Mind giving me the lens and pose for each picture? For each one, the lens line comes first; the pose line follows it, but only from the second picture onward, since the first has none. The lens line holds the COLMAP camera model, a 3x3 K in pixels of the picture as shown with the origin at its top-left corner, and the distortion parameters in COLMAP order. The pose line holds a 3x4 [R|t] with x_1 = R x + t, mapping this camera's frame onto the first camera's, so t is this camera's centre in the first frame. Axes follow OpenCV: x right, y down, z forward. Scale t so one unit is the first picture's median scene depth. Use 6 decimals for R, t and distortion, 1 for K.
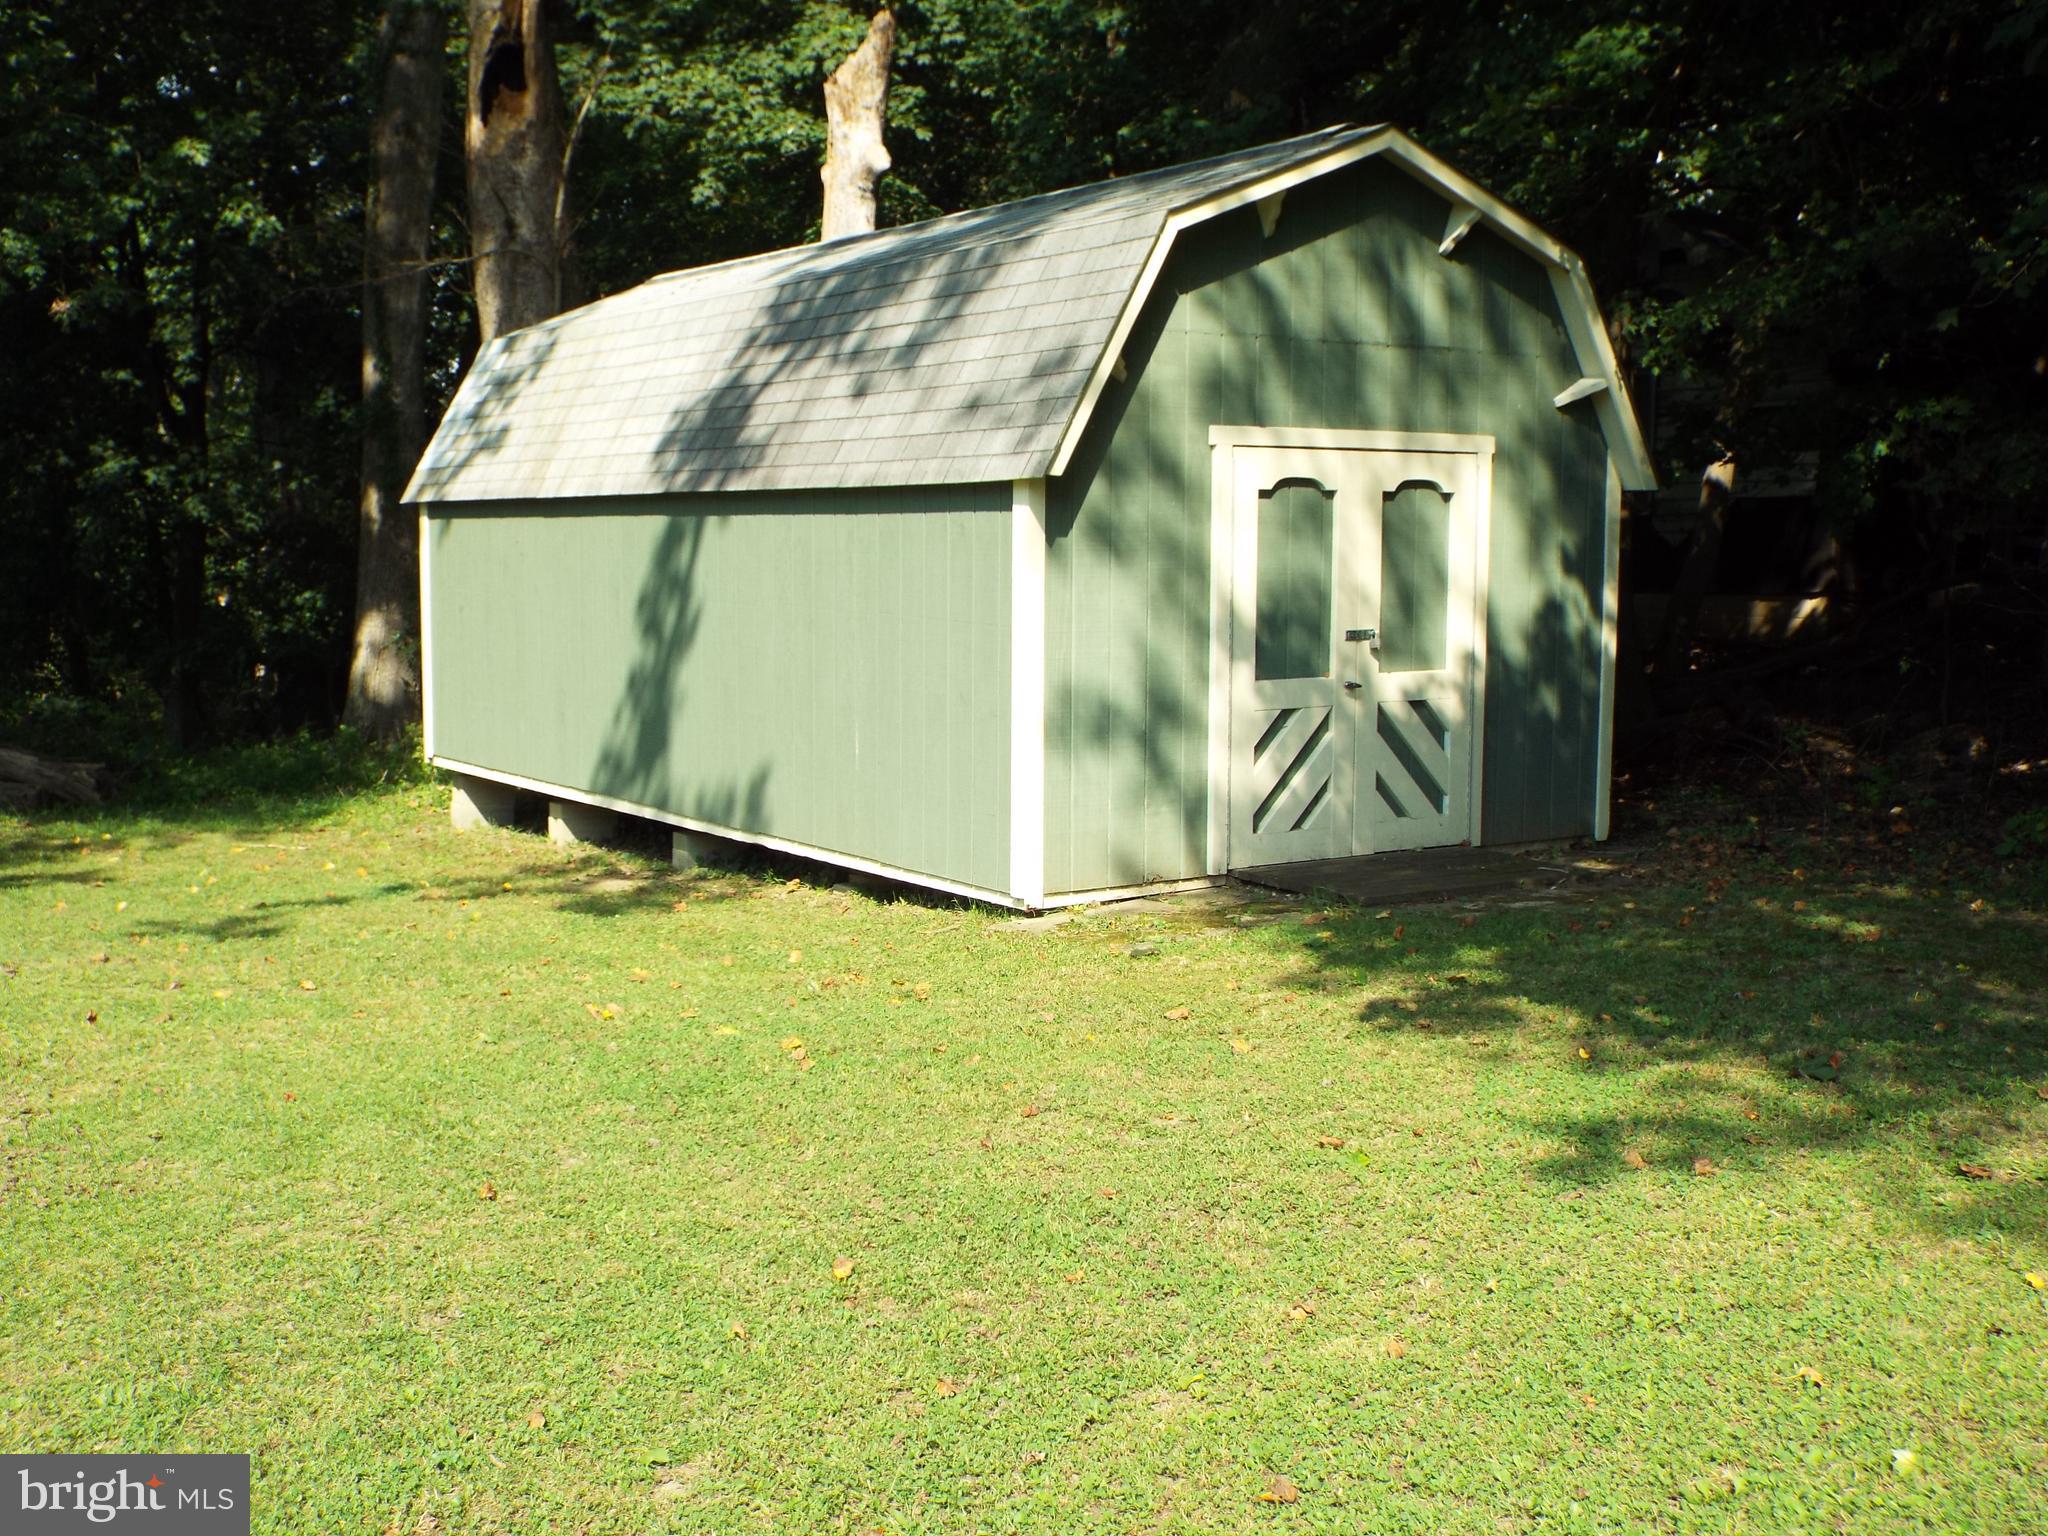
lens RADIAL K [[2199.5, 0, 1024.0], [0, 2199.5, 768.0], [0, 0, 1]] dist [-0.006816, -0.016011]
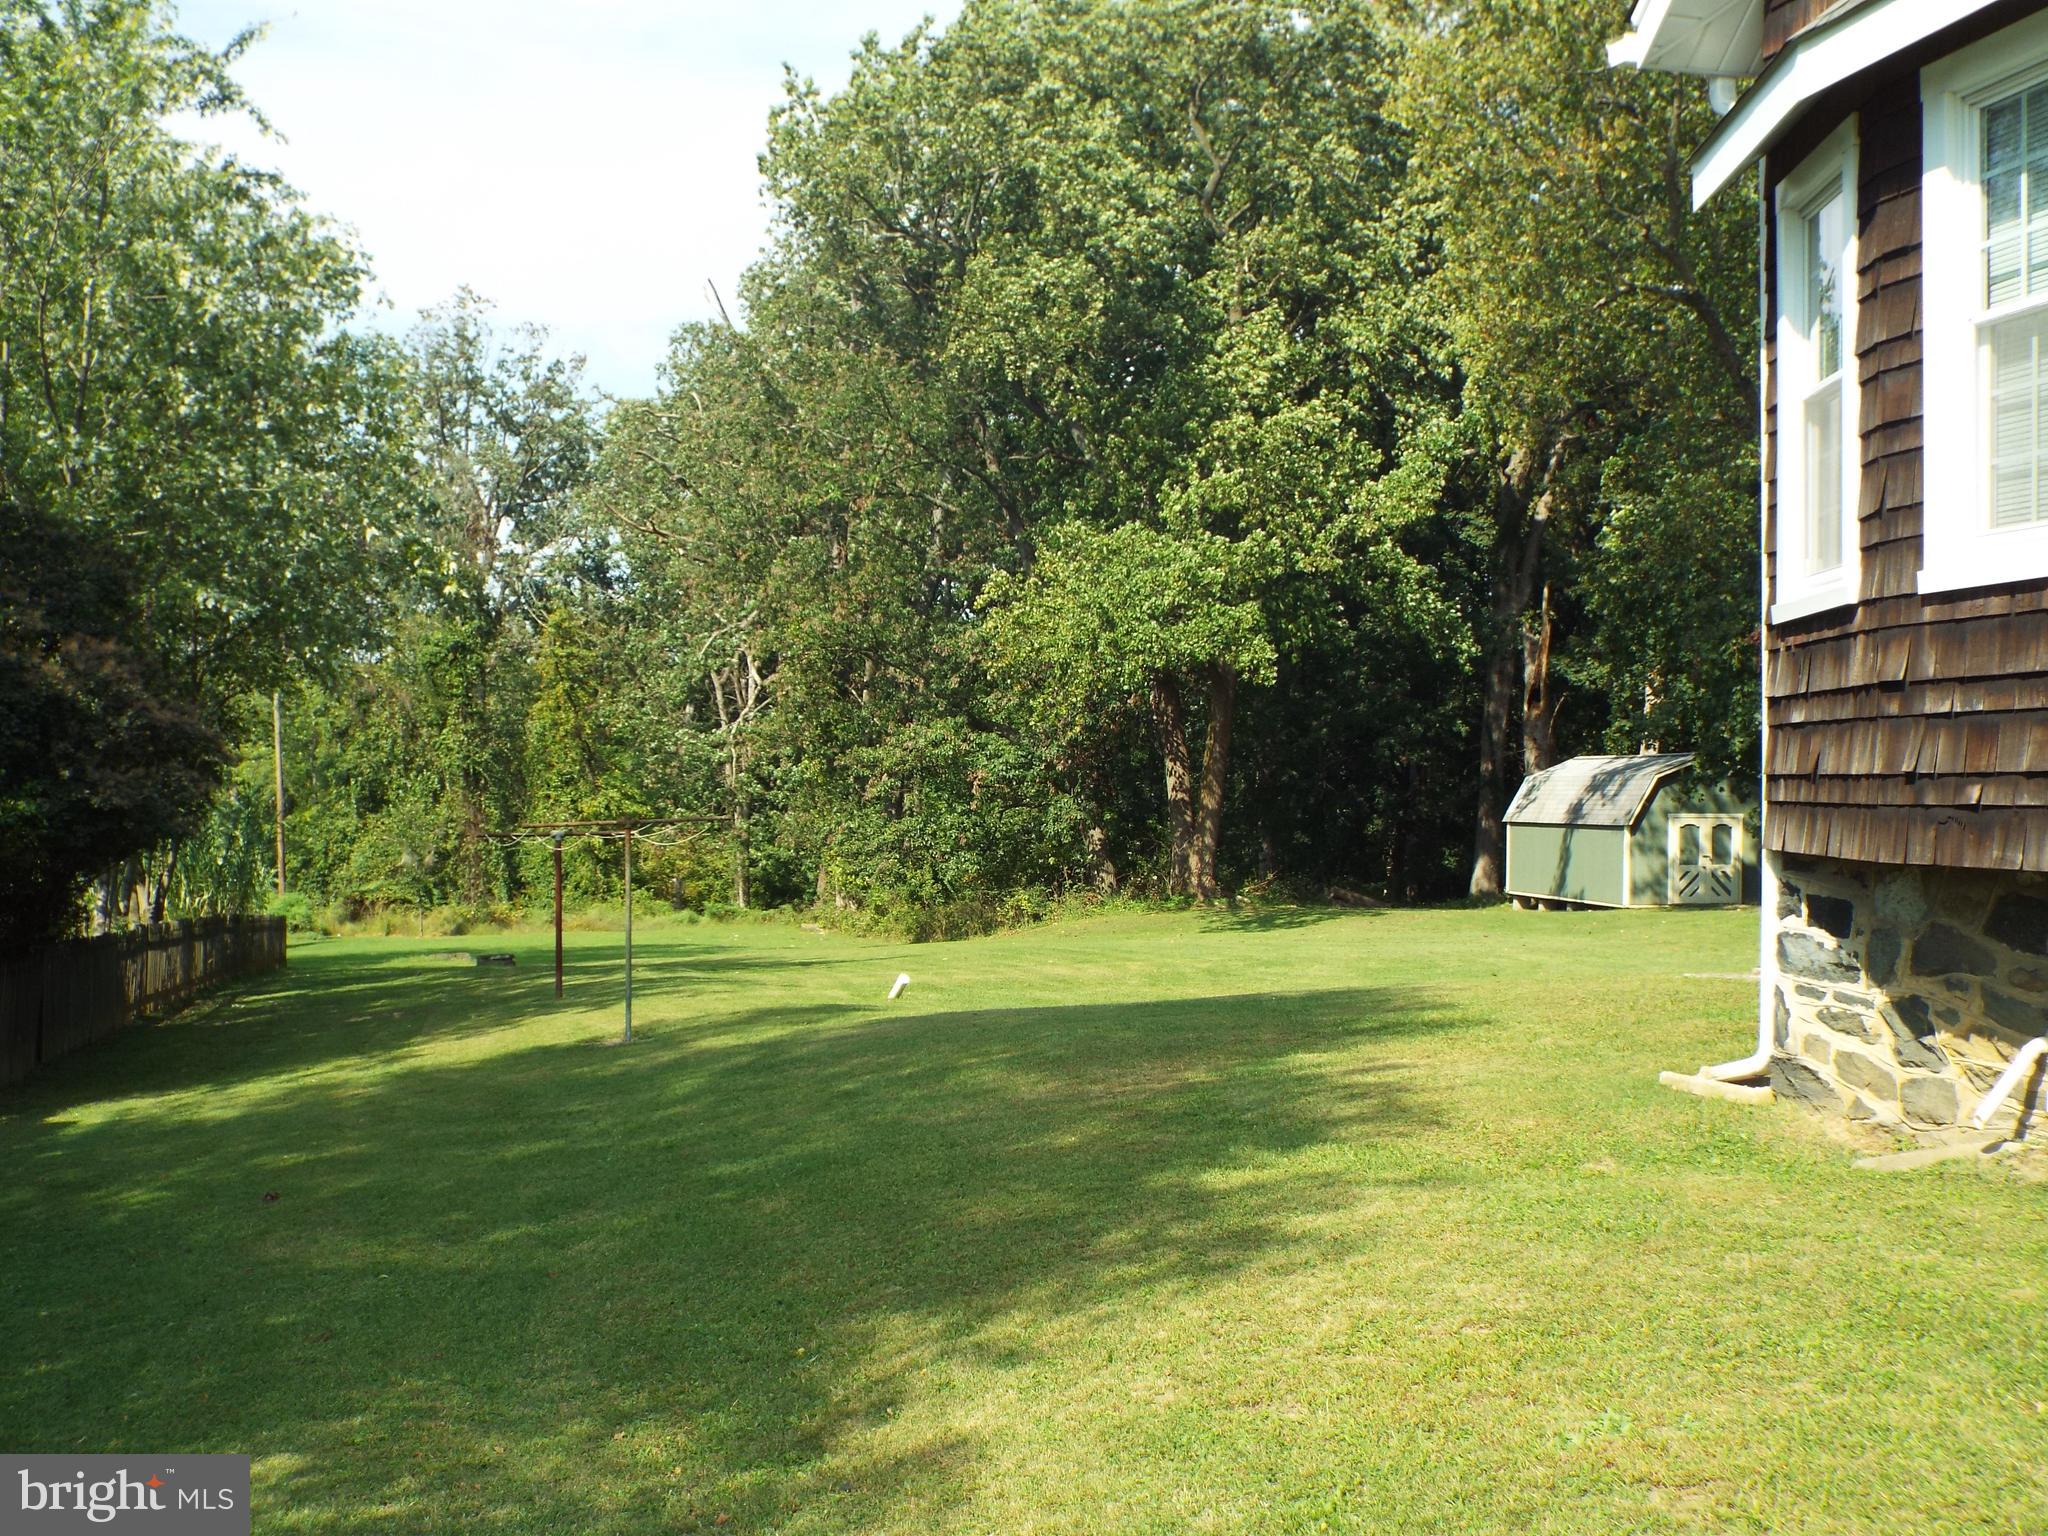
lens RADIAL K [[2199.5, 0, 1024.0], [0, 2199.5, 768.0], [0, 0, 1]] dist [-0.006816, -0.016011]
pose [[0.892763, -0.002499, -0.450519, 0.841798], [-0.055099, 0.991872, -0.114687, 0.323576], [0.447144, 0.127212, 0.885370, -3.349361]]
